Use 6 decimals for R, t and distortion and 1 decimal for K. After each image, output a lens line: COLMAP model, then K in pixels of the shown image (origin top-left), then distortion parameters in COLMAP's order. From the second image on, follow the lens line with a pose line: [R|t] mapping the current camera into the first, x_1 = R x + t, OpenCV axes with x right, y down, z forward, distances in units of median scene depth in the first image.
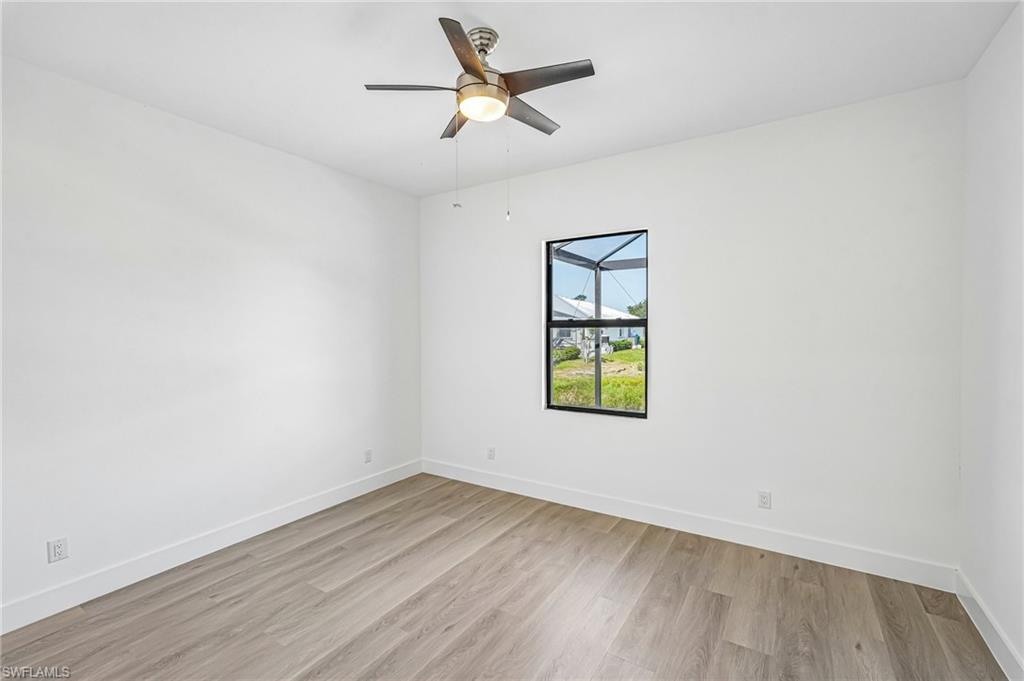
lens RADIAL K [[446.6, 0, 512.5], [0, 446.6, 331.4], [0, 0, 1]] dist [-0.000279, -0.000034]
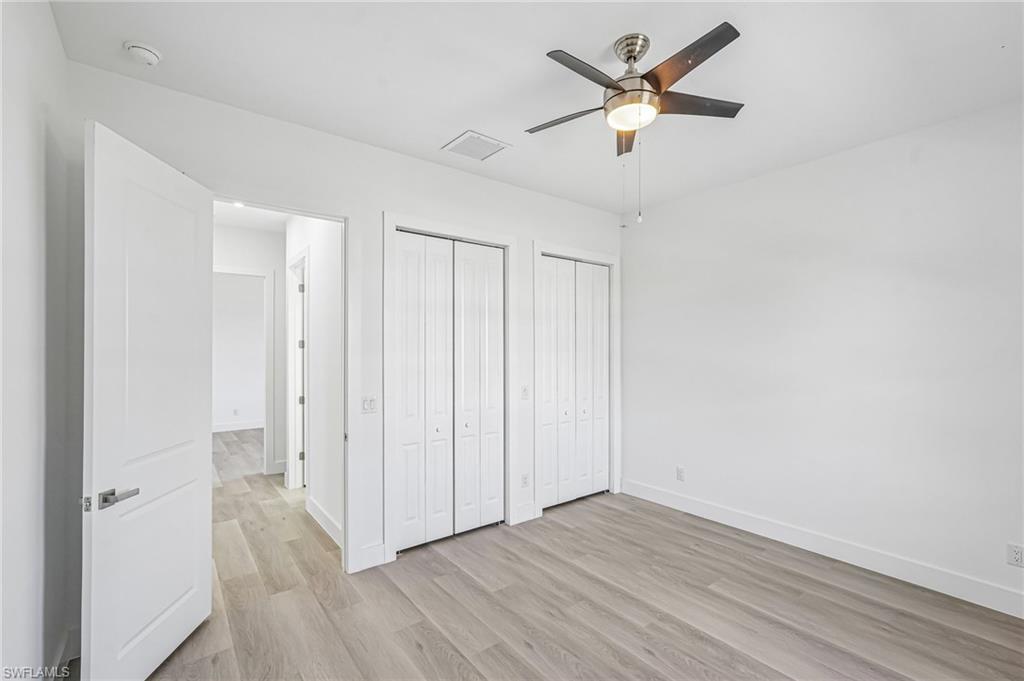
lens RADIAL K [[446.6, 0, 512.0], [0, 446.6, 344.9], [0, 0, 1]] dist [-0.000279, -0.000034]
pose [[-0.333974, 0.001412, -0.942581, 0.739047], [-0.003500, 0.999990, 0.002738, -0.007674], [0.942576, 0.004213, -0.333966, 0.874231]]
